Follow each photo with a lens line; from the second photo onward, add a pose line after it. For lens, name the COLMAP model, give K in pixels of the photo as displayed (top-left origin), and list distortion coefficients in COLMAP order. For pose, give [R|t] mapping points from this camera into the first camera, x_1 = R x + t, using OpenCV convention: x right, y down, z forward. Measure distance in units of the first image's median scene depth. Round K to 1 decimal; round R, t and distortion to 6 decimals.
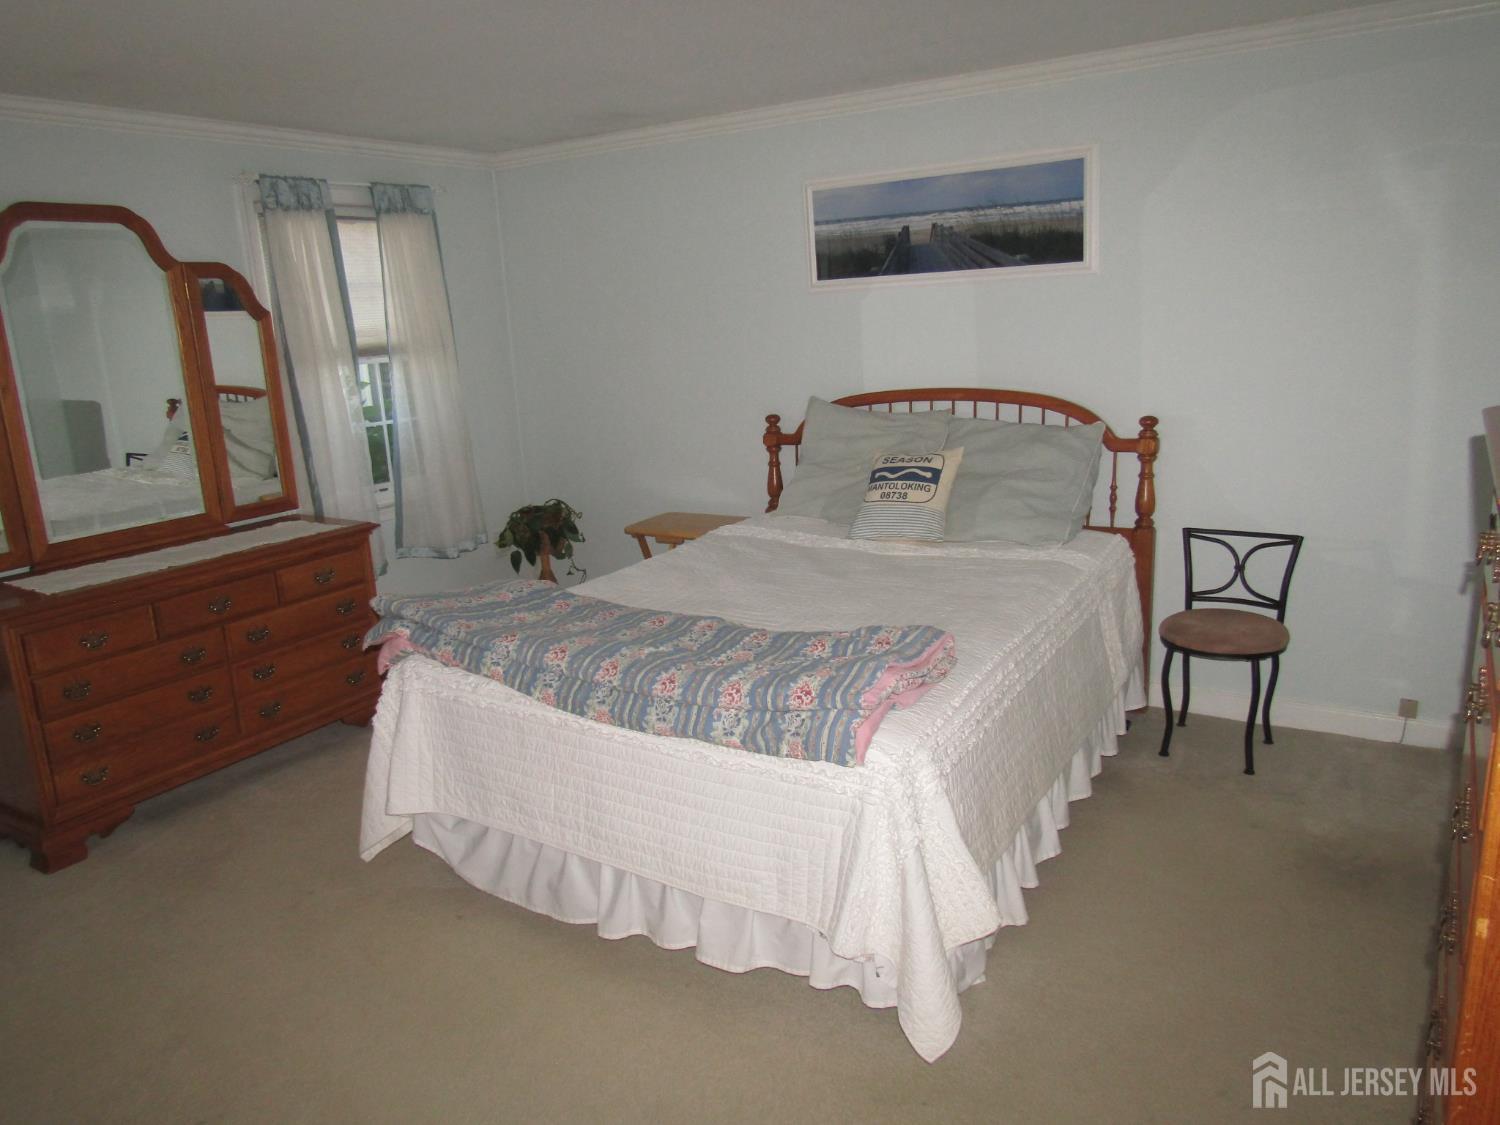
lens RADIAL K [[1085.7, 0, 756.6], [0, 1085.7, 561.8], [0, 0, 1]] dist [-0.001163, 0.008392]
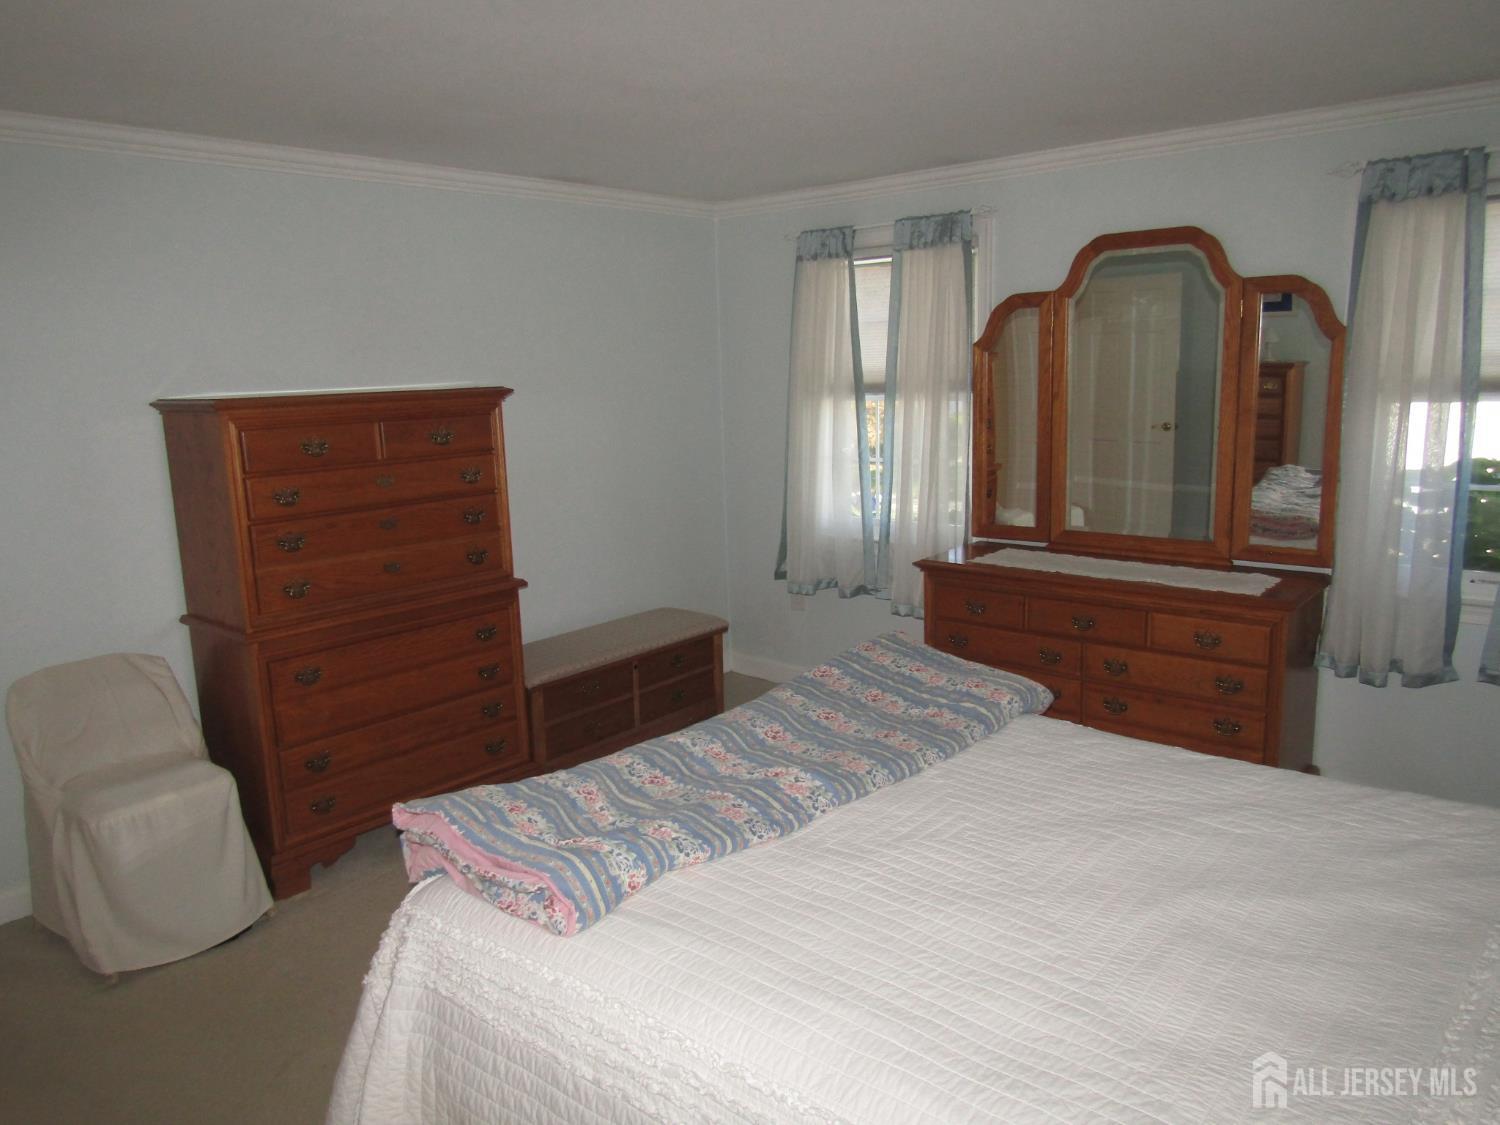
lens RADIAL K [[1085.7, 0, 756.6], [0, 1085.7, 561.8], [0, 0, 1]] dist [-0.001163, 0.008392]
pose [[-0.134138, 0.236196, -0.962402, 0.508311], [-0.200780, 0.944559, 0.259801, -0.215318], [0.970409, 0.228080, -0.079278, 0.769697]]
